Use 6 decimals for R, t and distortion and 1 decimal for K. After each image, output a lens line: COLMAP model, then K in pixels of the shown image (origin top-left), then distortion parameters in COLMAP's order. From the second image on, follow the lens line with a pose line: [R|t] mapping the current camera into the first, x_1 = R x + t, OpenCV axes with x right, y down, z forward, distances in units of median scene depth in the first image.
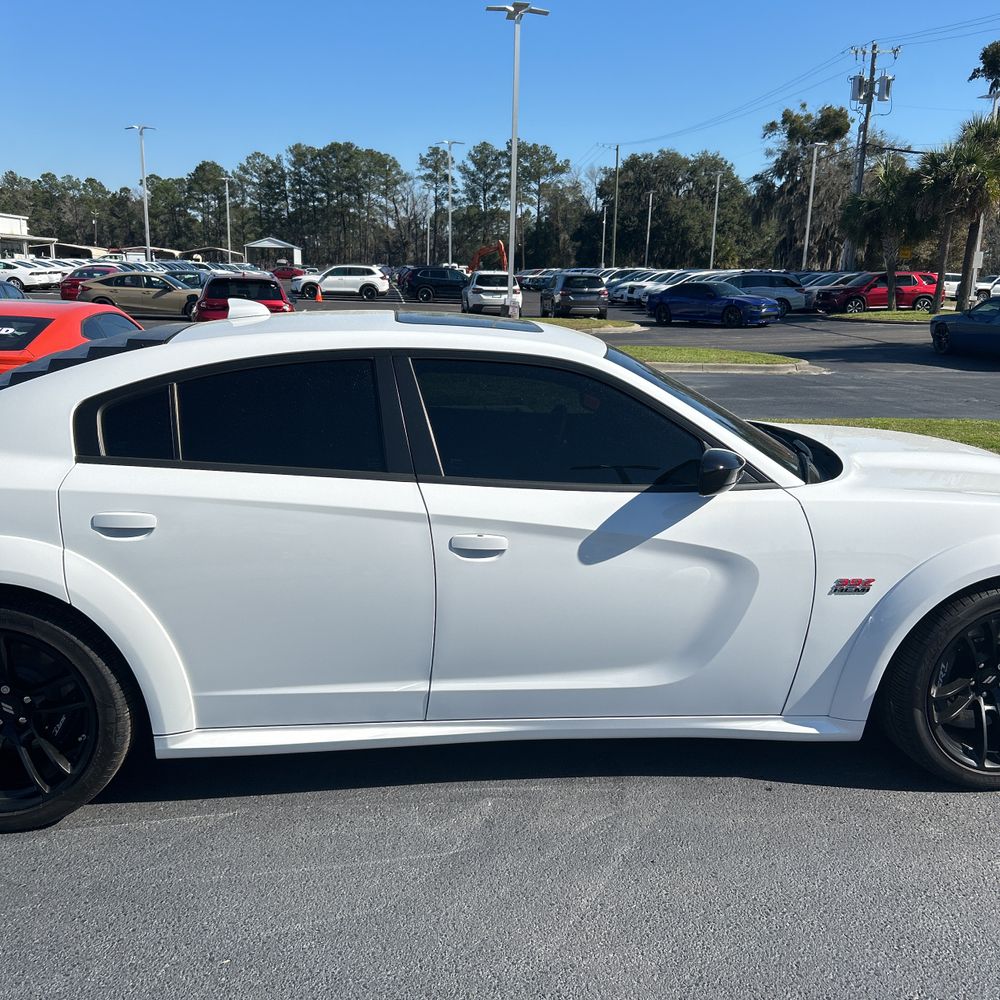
lens RADIAL K [[974.5, 0, 517.2], [0, 974.5, 509.5], [0, 0, 1]] dist [0.009816, 0.000000]
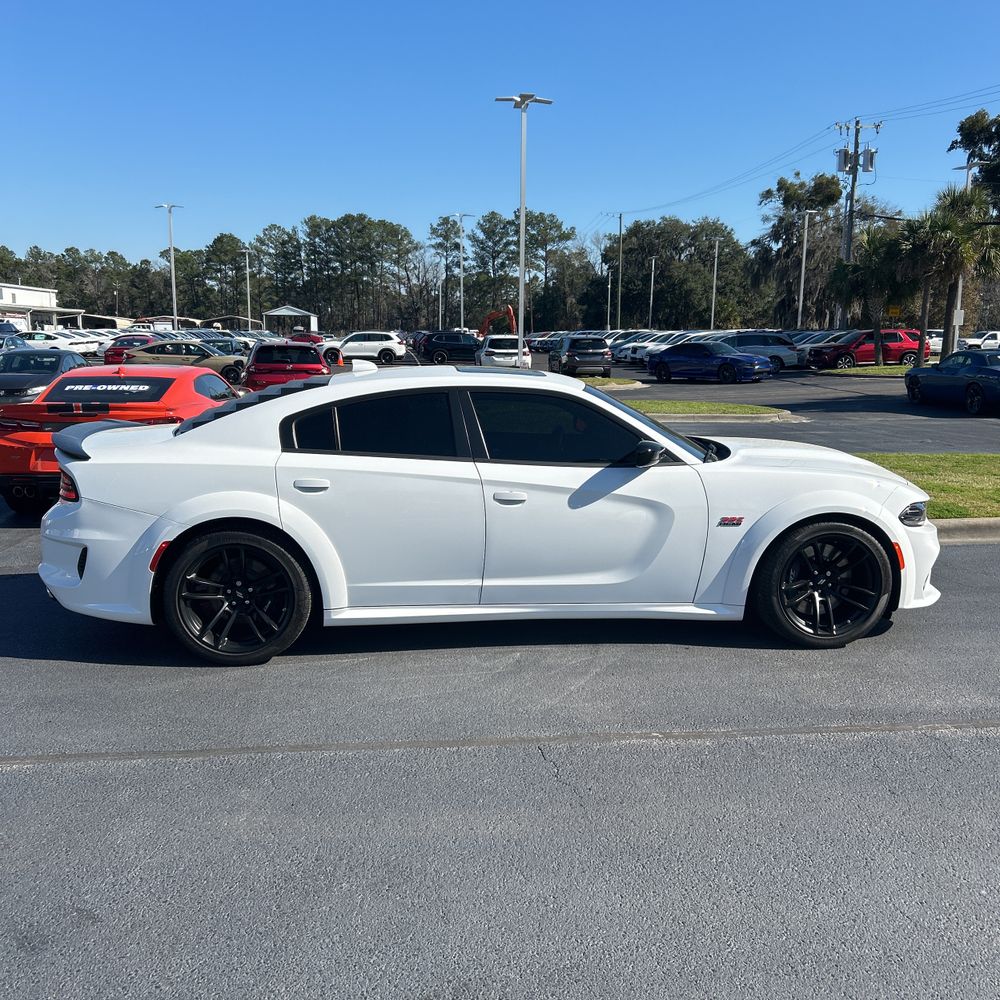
lens RADIAL K [[974.5, 0, 511.0], [0, 974.5, 507.5], [0, 0, 1]] dist [0.009816, 0.000000]
pose [[0.999773, -0.012283, -0.017394, -0.000722], [0.011157, 0.997923, -0.063444, 0.013879], [0.018137, 0.063236, 0.997834, -0.061411]]
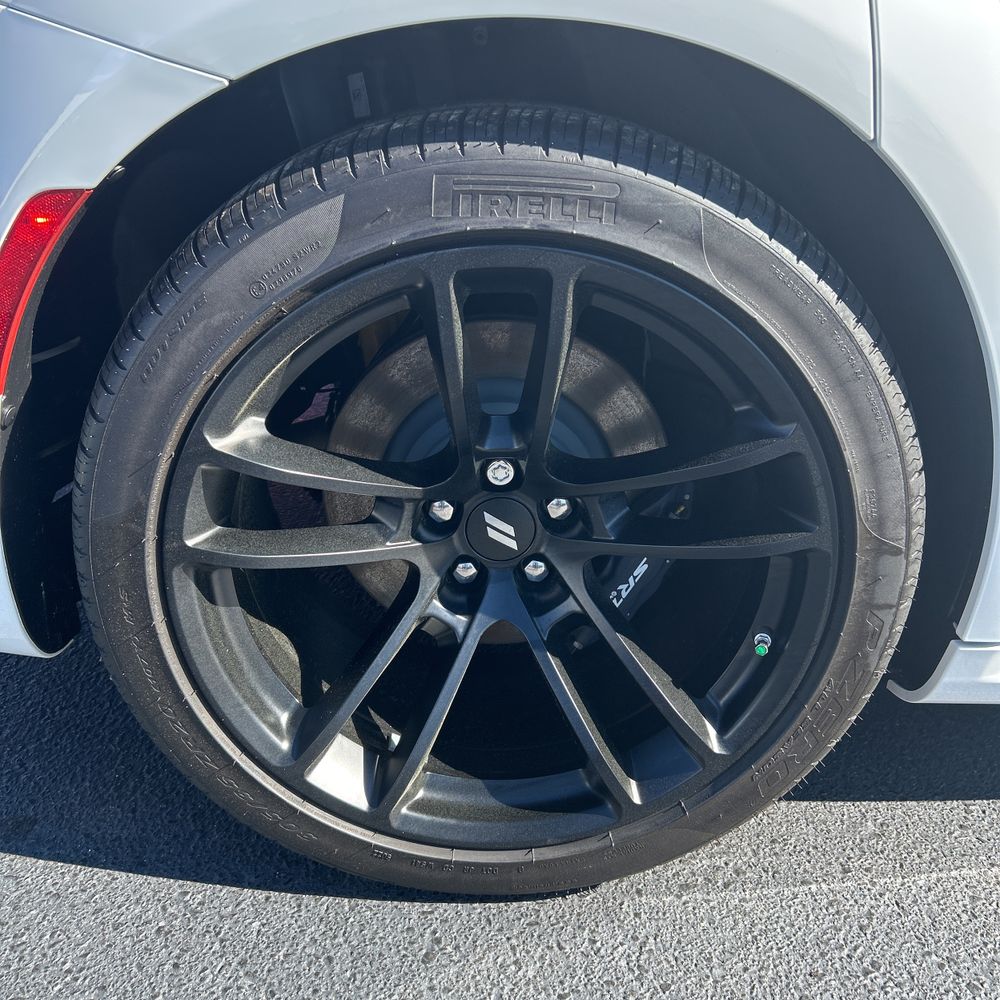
lens RADIAL K [[974.5, 0, 503.1], [0, 974.5, 498.6], [0, 0, 1]] dist [0.009816, 0.000000]
pose [[0.995128, 0.055515, -0.081480, -0.041879], [-0.039021, 0.980696, 0.191607, 0.011222], [0.090544, -0.187494, 0.978084, 0.058701]]
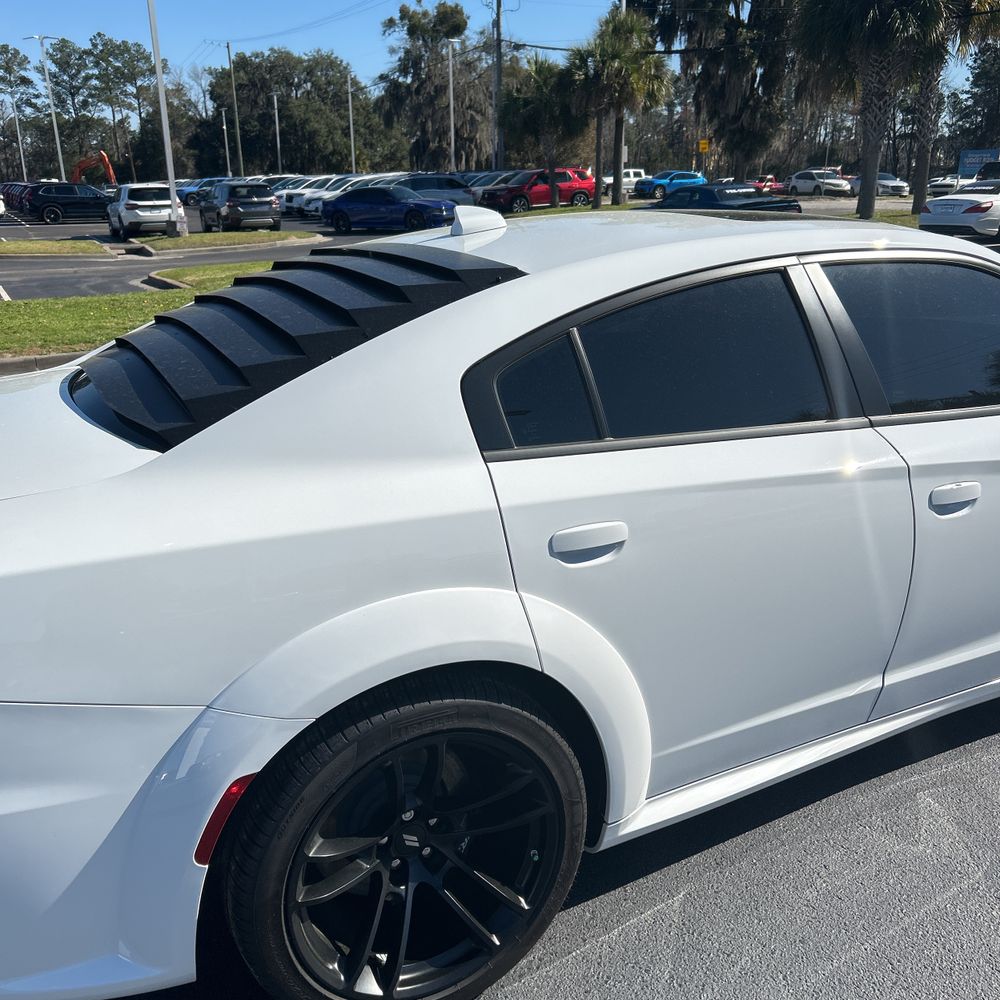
lens RADIAL K [[974.5, 0, 484.2], [0, 974.5, 504.1], [0, 0, 1]] dist [0.009816, 0.000000]
pose [[0.939634, -0.144020, 0.310395, -0.054664], [0.117909, 0.987833, 0.101407, -0.007089], [-0.321224, -0.058687, 0.945183, 0.031107]]
